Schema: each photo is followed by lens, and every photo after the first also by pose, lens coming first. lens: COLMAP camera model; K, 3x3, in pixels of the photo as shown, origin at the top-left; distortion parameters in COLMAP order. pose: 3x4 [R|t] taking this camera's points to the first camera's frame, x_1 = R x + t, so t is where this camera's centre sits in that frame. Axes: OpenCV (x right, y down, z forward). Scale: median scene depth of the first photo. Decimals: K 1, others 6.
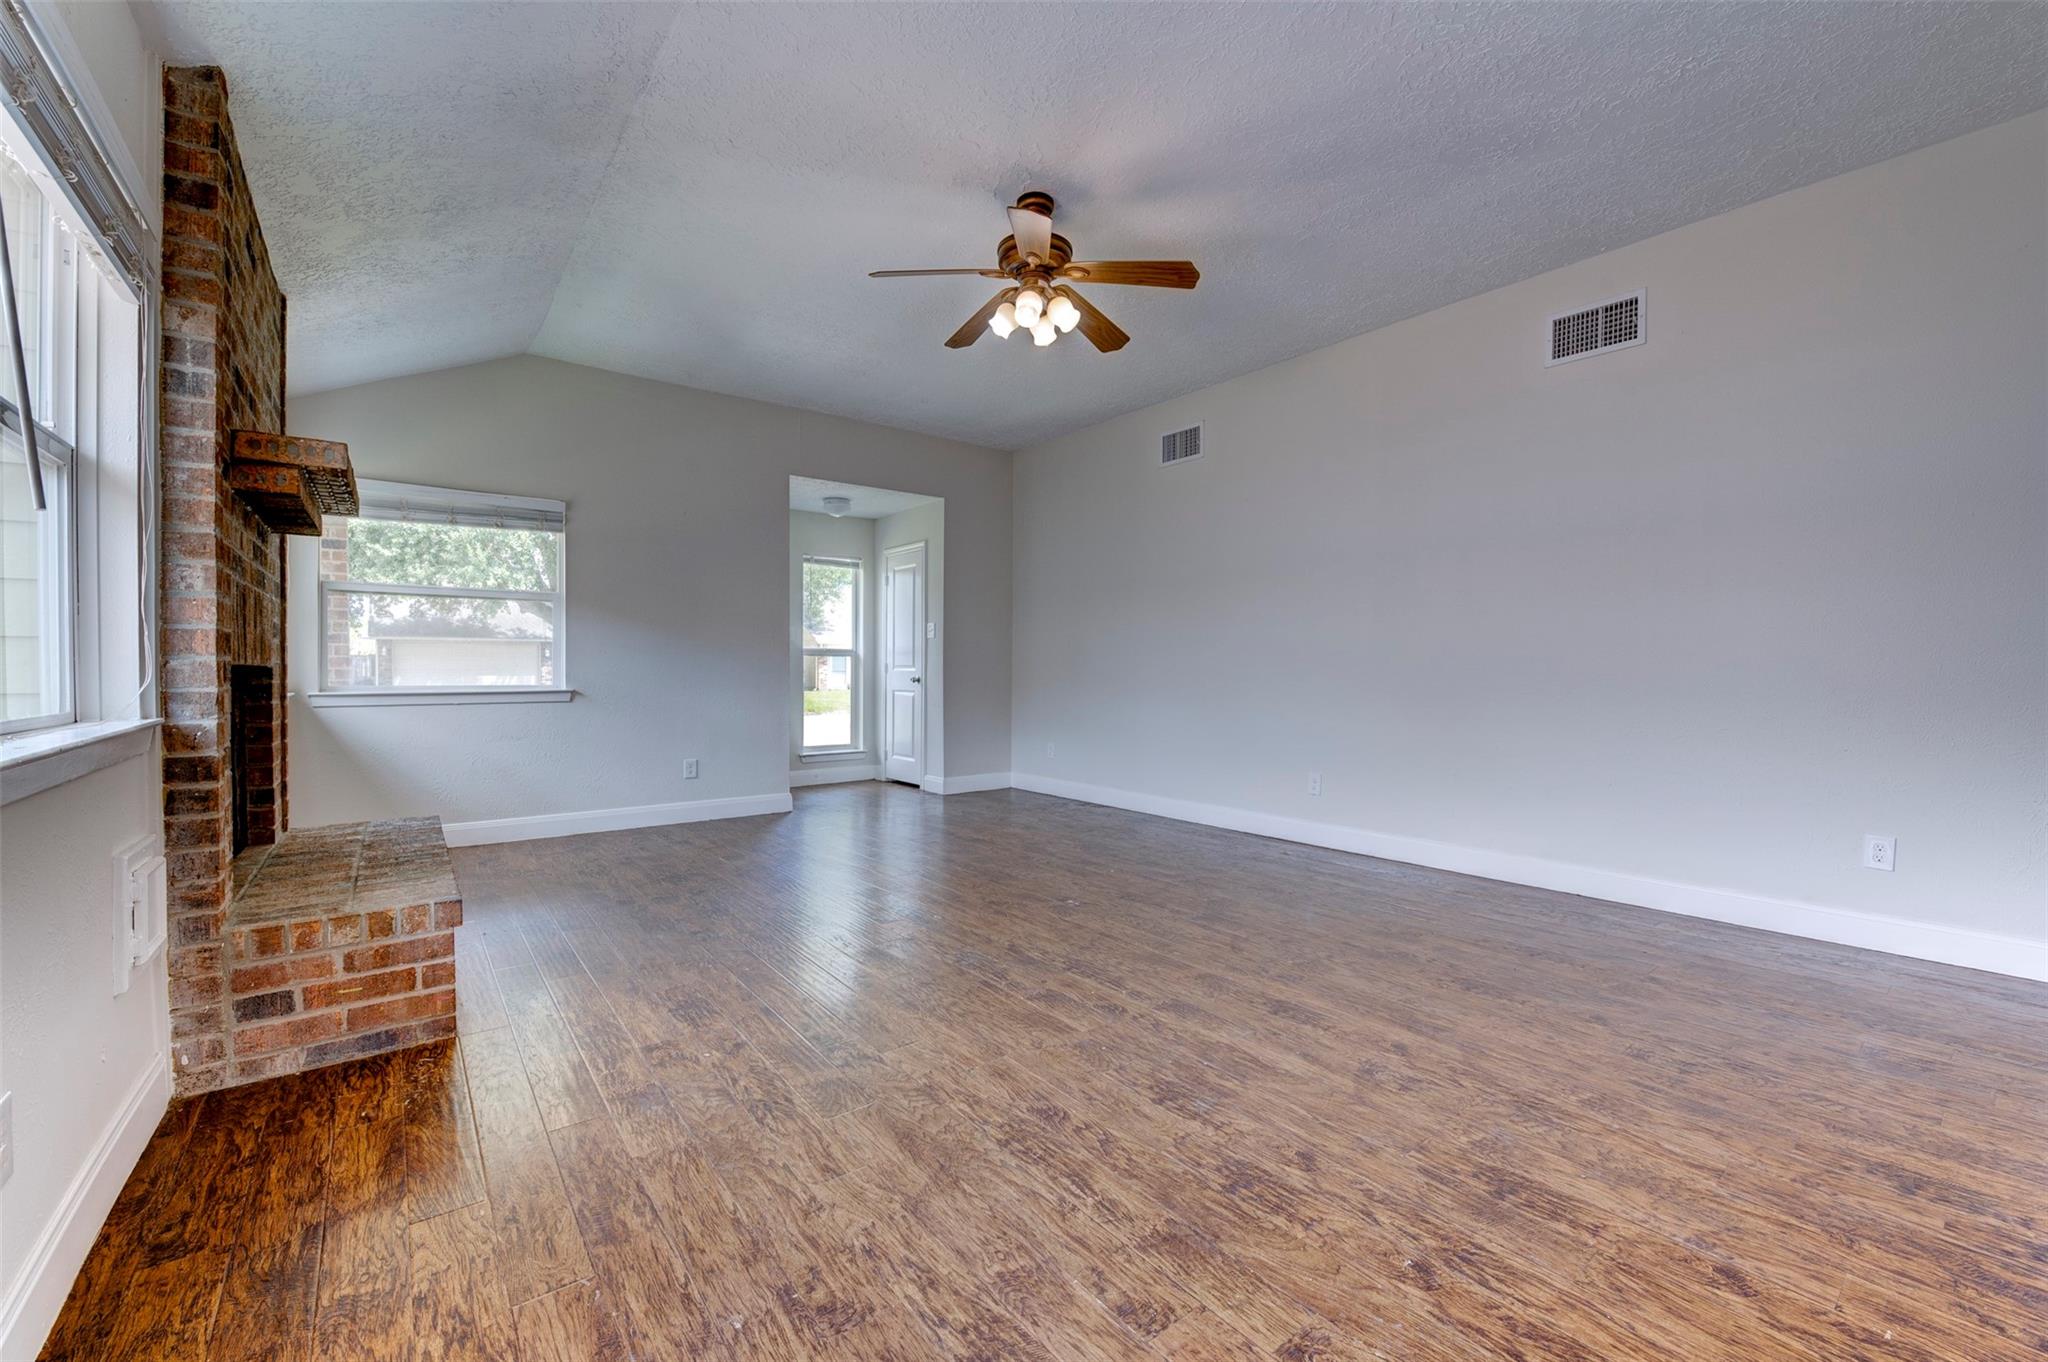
lens RADIAL K [[822.0, 0, 1027.3], [0, 822.0, 678.5], [0, 0, 1]] dist [-0.020488, -0.000860]
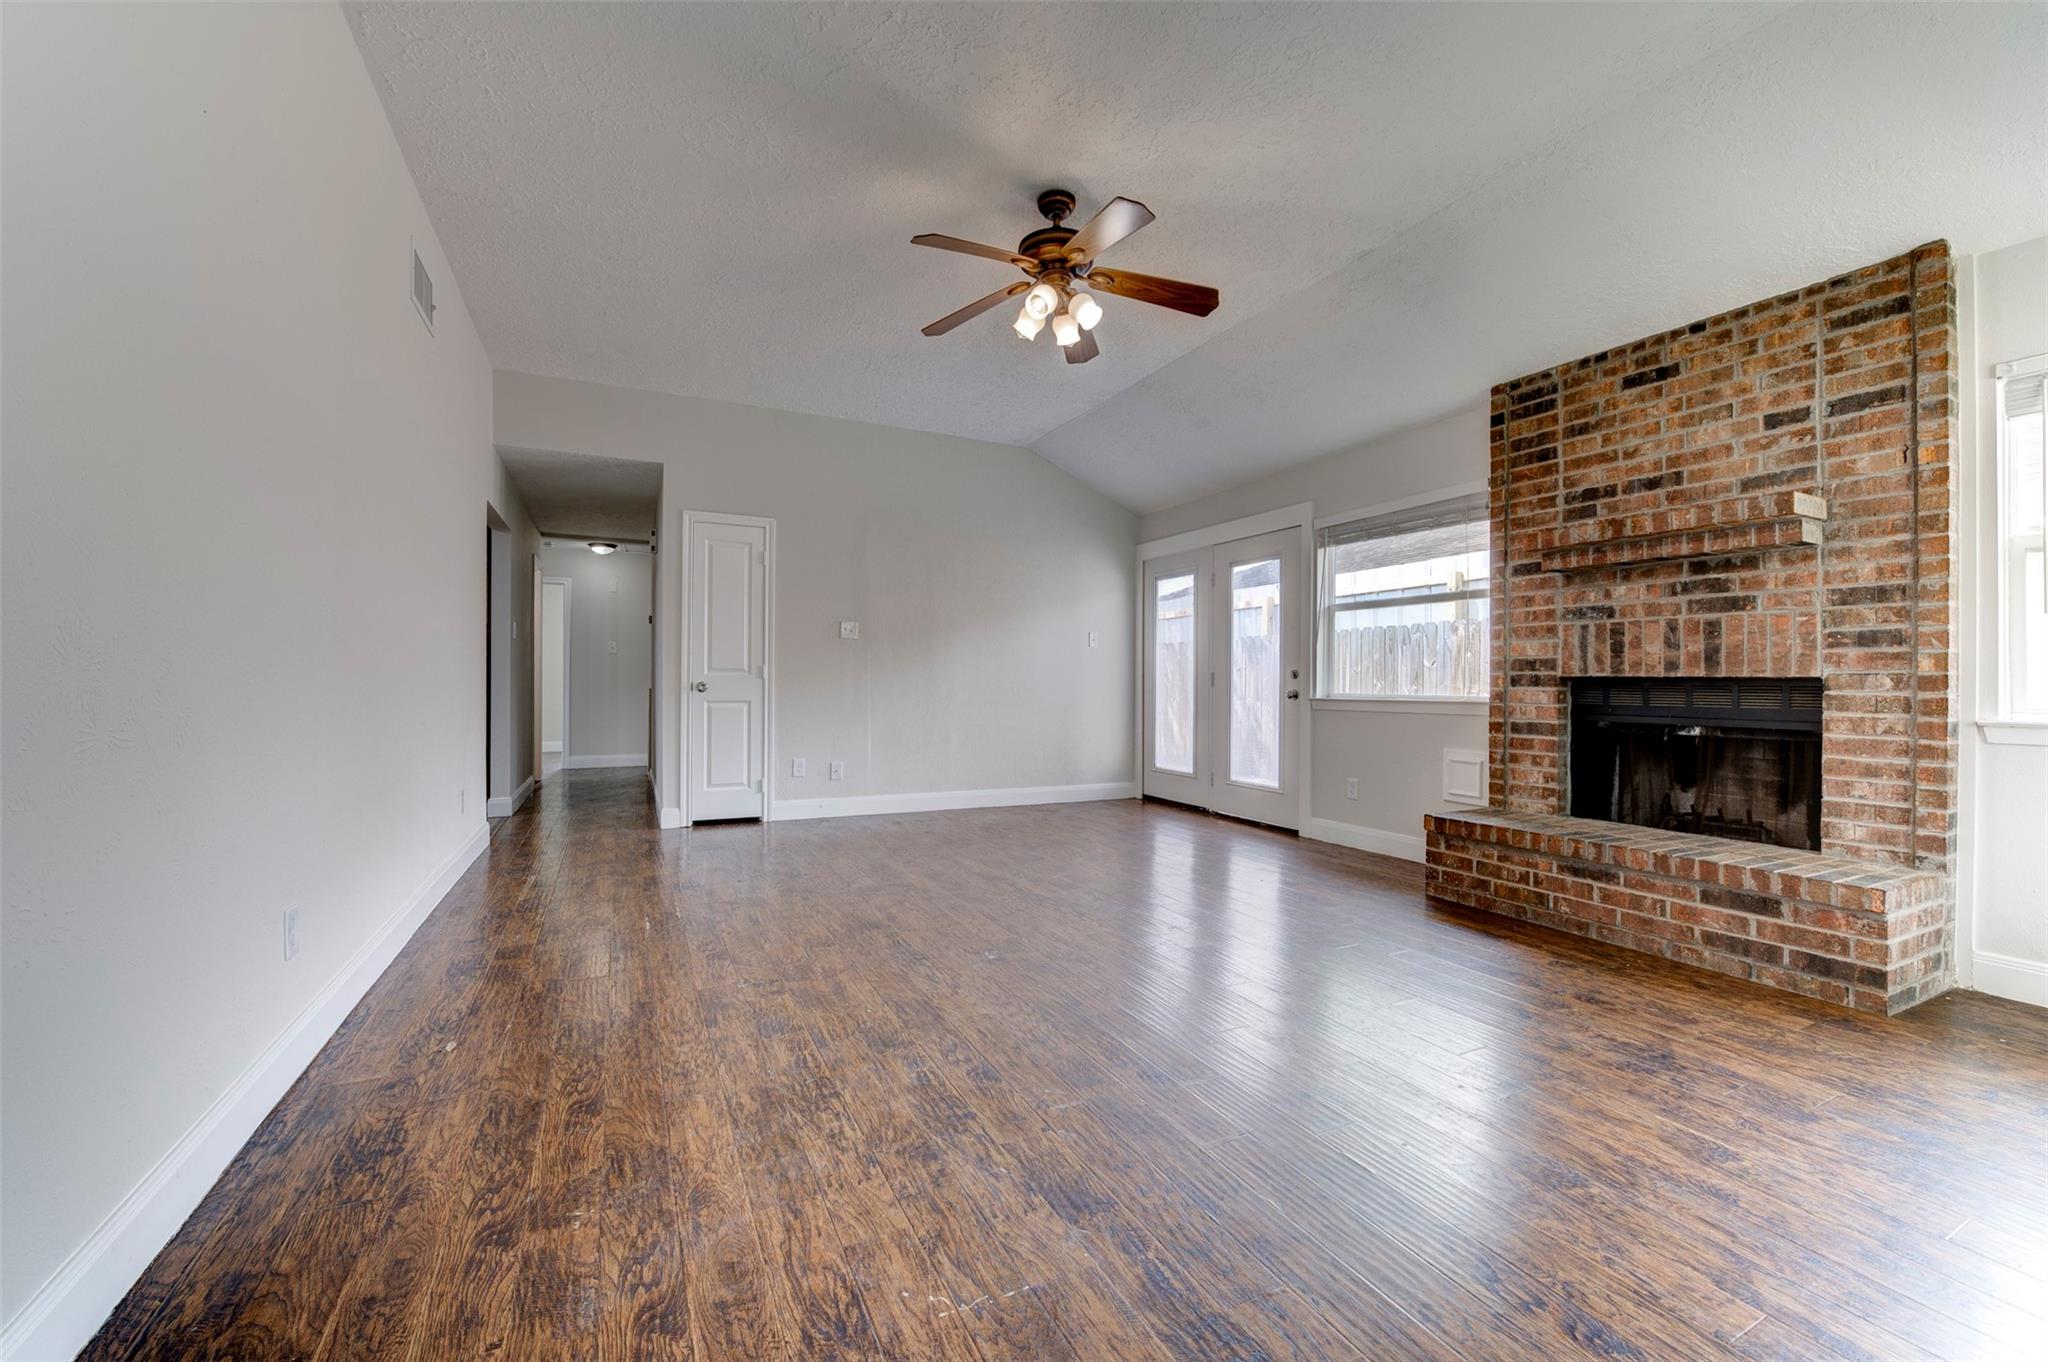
lens RADIAL K [[822.0, 0, 1027.3], [0, 822.0, 678.5], [0, 0, 1]] dist [-0.020488, -0.000860]
pose [[-0.980360, -0.007916, 0.197057, -0.184999], [-0.006009, 0.999929, 0.010274, -0.017437], [-0.197124, 0.008888, -0.980338, 2.364176]]
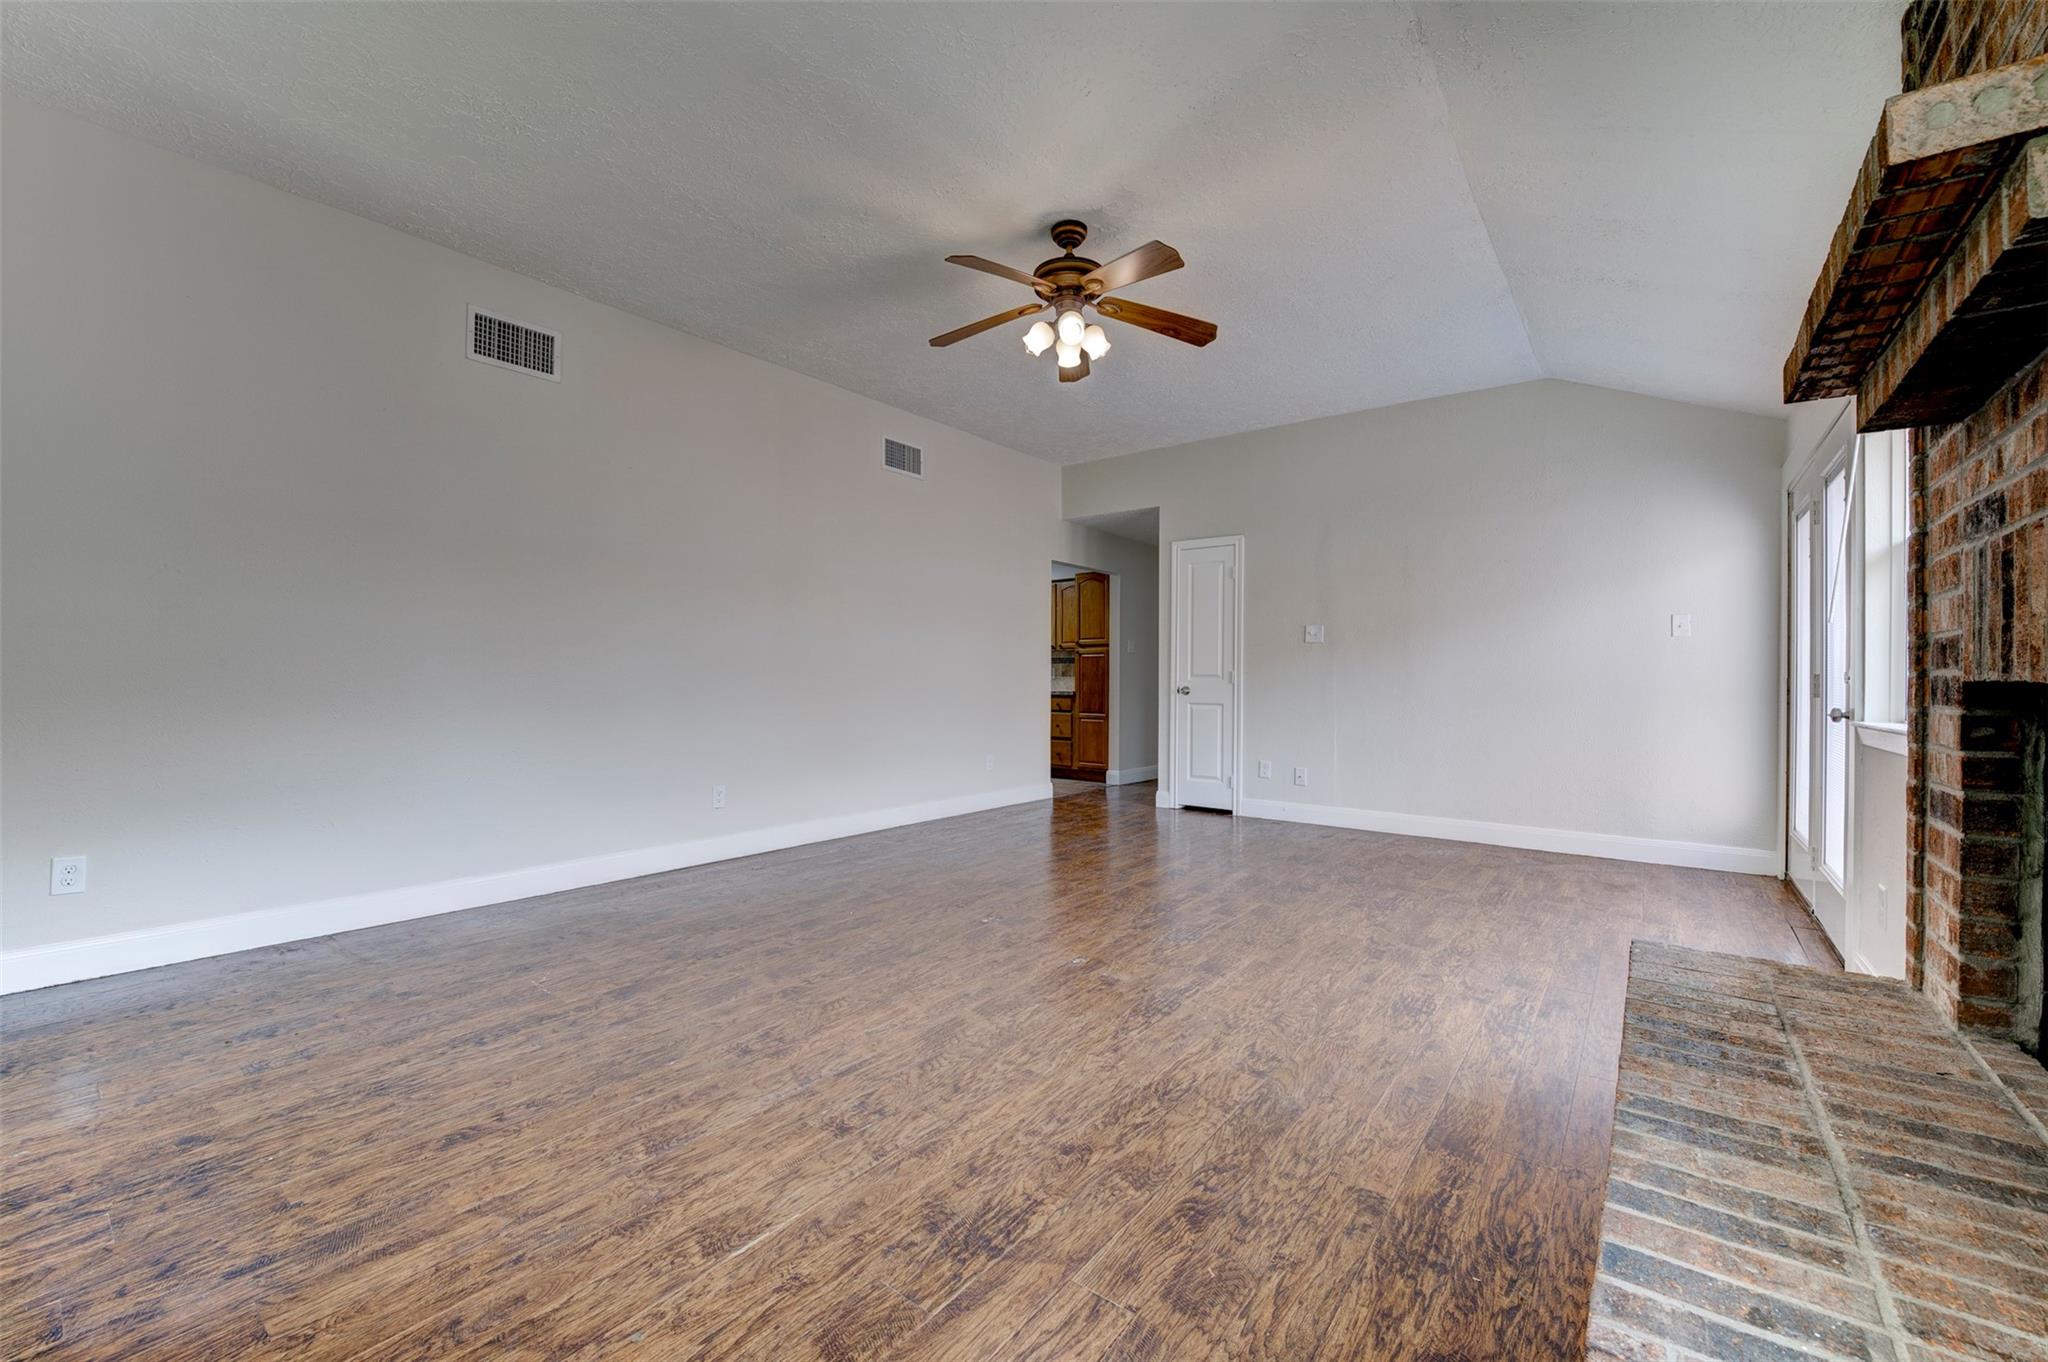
lens RADIAL K [[822.0, 0, 1027.3], [0, 822.0, 678.5], [0, 0, 1]] dist [-0.020488, -0.000860]
pose [[-0.249973, -0.004248, 0.968243, -1.175107], [0.006423, 0.999961, 0.006046, -0.022986], [-0.968231, 0.007731, -0.249936, 1.573455]]
